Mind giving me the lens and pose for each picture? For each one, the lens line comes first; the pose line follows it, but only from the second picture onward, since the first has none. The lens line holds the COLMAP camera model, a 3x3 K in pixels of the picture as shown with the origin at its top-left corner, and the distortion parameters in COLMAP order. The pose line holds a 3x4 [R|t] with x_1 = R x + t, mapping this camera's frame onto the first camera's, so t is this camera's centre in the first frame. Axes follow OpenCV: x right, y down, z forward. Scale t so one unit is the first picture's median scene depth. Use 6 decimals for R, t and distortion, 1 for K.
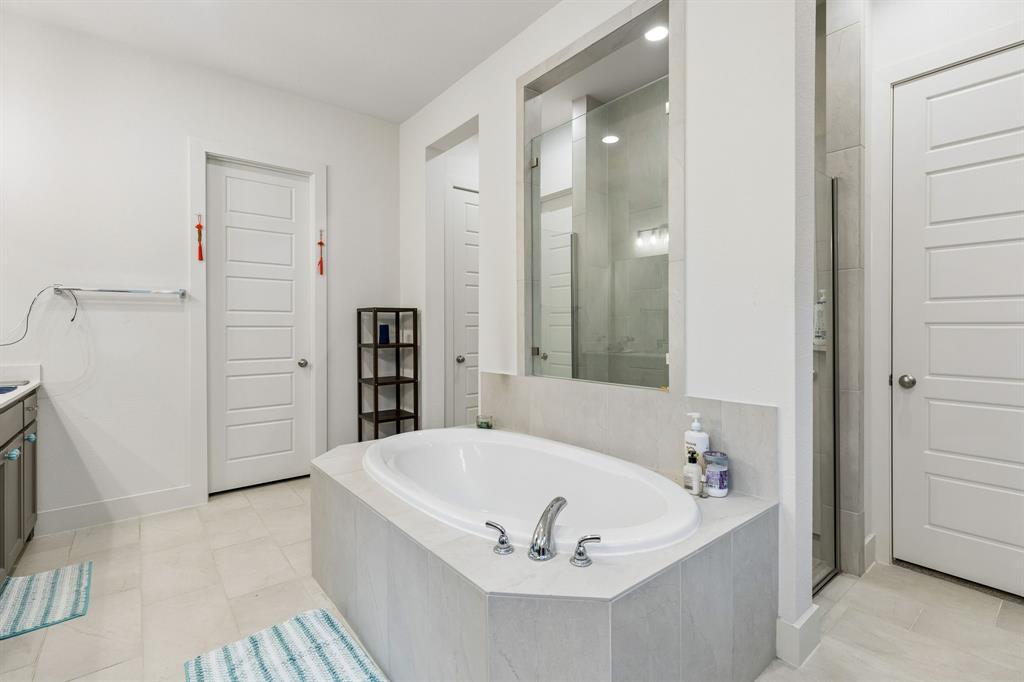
lens RADIAL K [[470.9, 0, 512.3], [0, 470.9, 325.9], [0, 0, 1]] dist [0.000075, 0.000171]
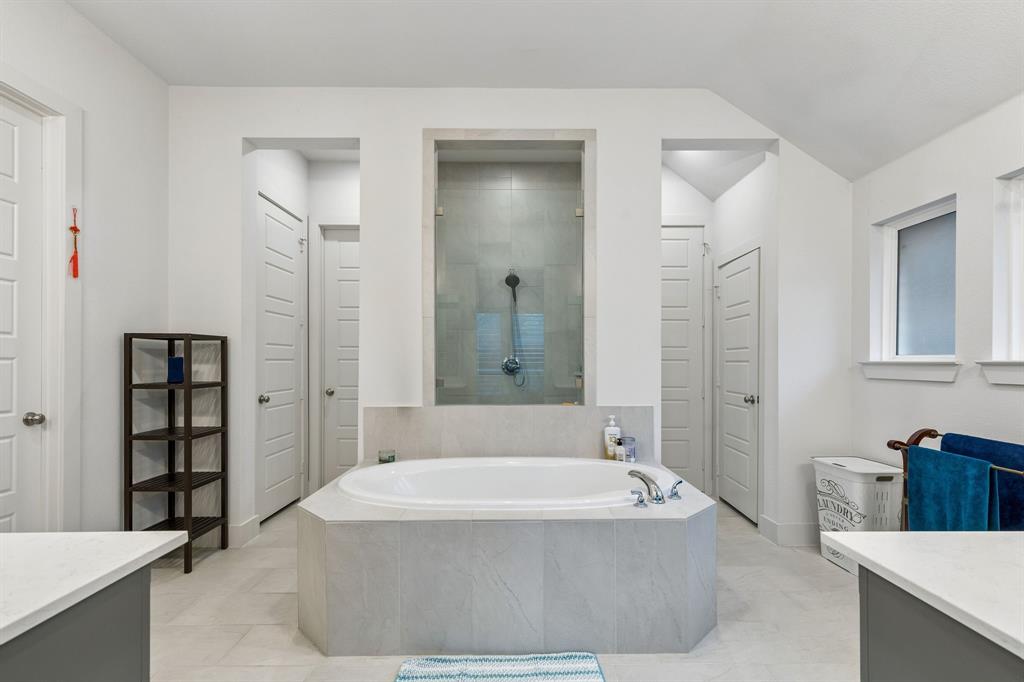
lens RADIAL K [[480.3, 0, 513.4], [0, 480.3, 357.8], [0, 0, 1]] dist [0.002668, 0.000223]
pose [[0.617814, 0.009784, 0.786263, -0.552488], [-0.004674, 0.999951, -0.008770, 0.002832], [-0.786310, 0.001743, 0.617830, 0.129222]]
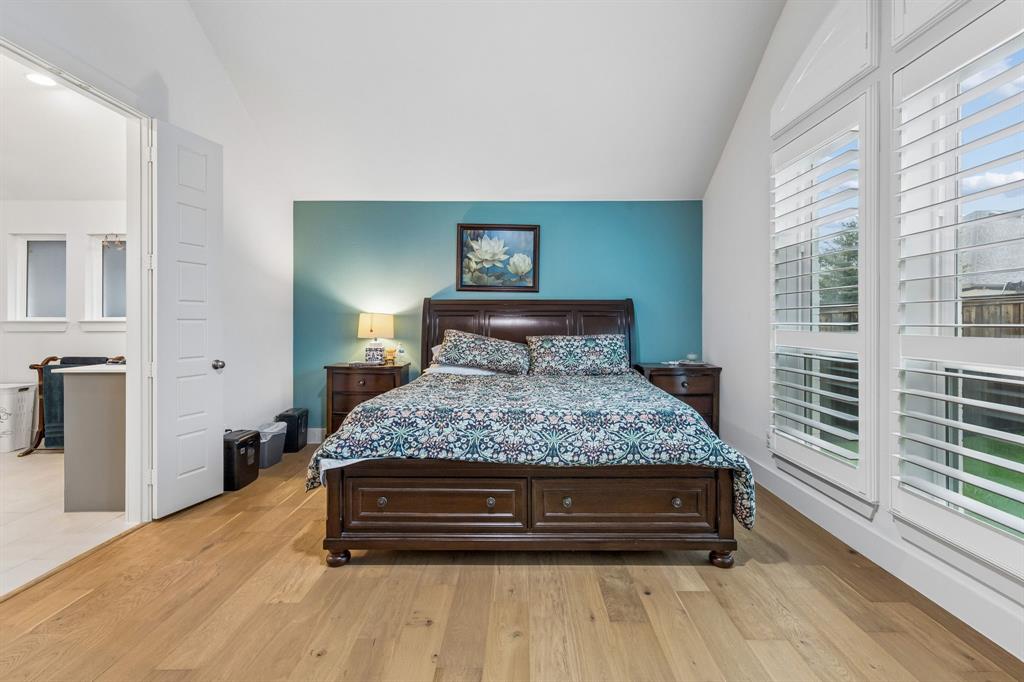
lens RADIAL K [[470.9, 0, 512.3], [0, 470.9, 325.9], [0, 0, 1]] dist [0.000075, 0.000171]
pose [[-0.773446, 0.001084, 0.633861, -1.279263], [0.002097, 0.999997, 0.000849, 0.012615], [-0.633858, 0.001986, -0.773447, 0.260665]]
